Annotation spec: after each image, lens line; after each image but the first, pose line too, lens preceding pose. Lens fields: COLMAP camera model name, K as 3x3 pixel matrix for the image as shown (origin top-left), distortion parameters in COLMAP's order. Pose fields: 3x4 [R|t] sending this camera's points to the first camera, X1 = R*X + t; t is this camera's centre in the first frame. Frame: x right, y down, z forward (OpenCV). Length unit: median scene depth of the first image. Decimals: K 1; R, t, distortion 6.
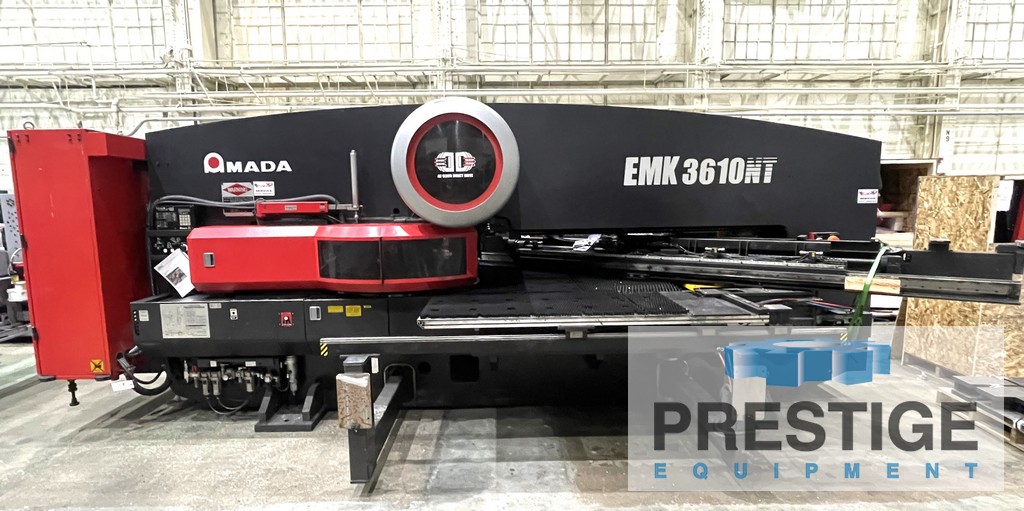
lens RADIAL K [[528.0, 0, 510.1], [0, 528.0, 268.6], [0, 0, 1]] dist [-0.003230, -0.001021]
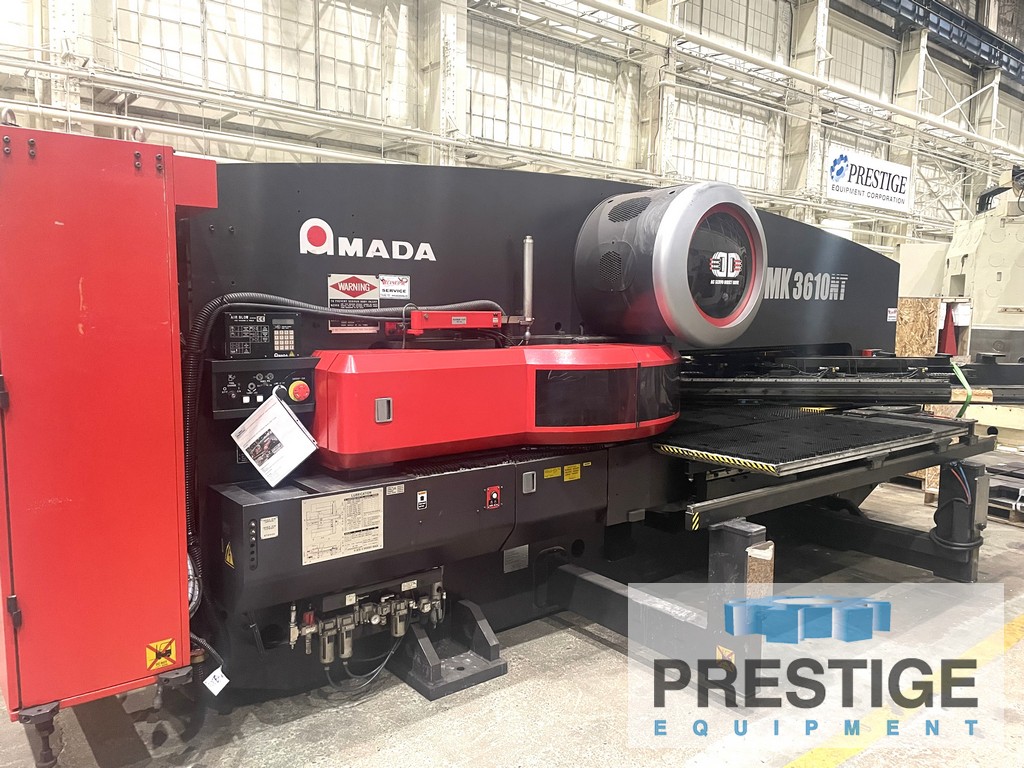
lens RADIAL K [[755.8, 0, 512.0], [0, 755.8, 384.0], [0, 0, 1]] dist [0.092172, -0.111217]
pose [[0.796296, -0.038577, 0.603676, -0.879530], [0.057953, 0.998239, -0.012655, -0.024188], [-0.602124, 0.045062, 0.797130, 0.244693]]
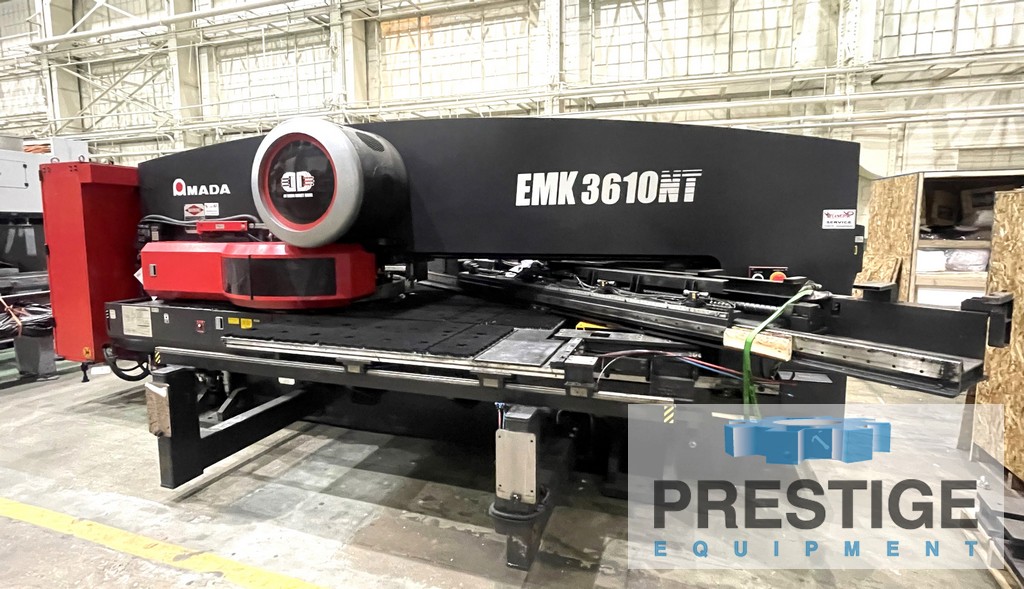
lens RADIAL K [[506.7, 0, 510.0], [0, 506.7, 274.6], [0, 0, 1]] dist [-0.013627, 0.010098]
pose [[0.940273, 0.043617, -0.337616, 0.503865], [-0.052099, 0.998512, -0.016098, -0.027618], [0.336411, 0.032726, 0.941146, 0.202131]]
